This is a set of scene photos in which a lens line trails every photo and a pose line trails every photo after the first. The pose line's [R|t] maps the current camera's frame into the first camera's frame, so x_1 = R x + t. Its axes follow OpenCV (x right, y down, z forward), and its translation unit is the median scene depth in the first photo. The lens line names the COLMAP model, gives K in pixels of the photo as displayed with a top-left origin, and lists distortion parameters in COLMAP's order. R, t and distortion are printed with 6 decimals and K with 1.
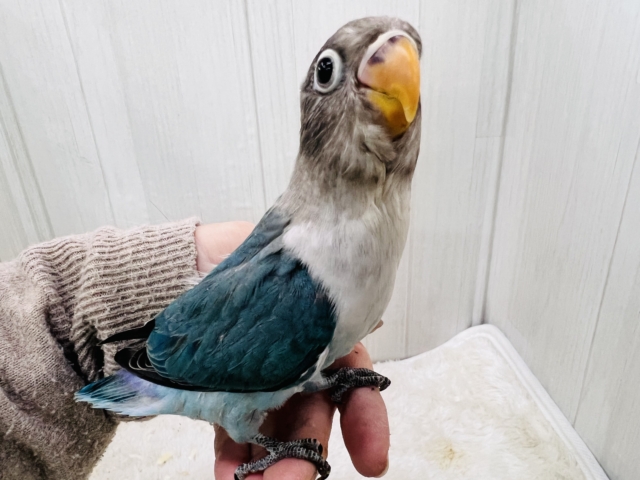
lens RADIAL K [[480.4, 0, 318.7], [0, 480.4, 240.6], [0, 0, 1]] dist [0.000127, -0.032198]
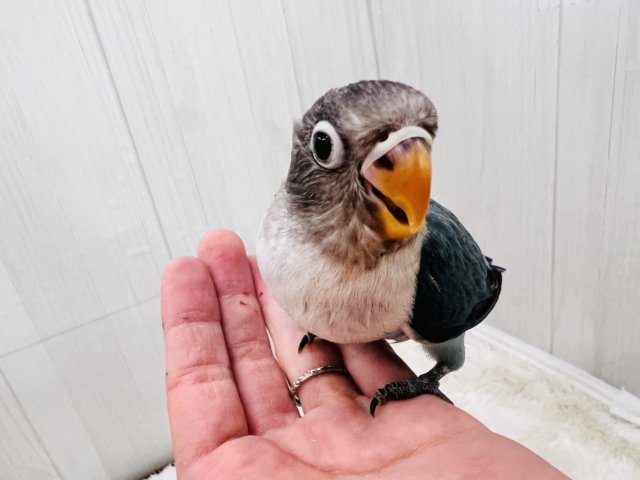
lens RADIAL K [[480.4, 0, 320.8], [0, 480.4, 238.9], [0, 0, 1]] dist [0.000127, -0.032198]
pose [[0.892602, -0.278293, 0.354703, -0.194828], [0.300693, 0.953684, -0.008445, 0.007580], [-0.335925, 0.114195, 0.934941, 0.162661]]
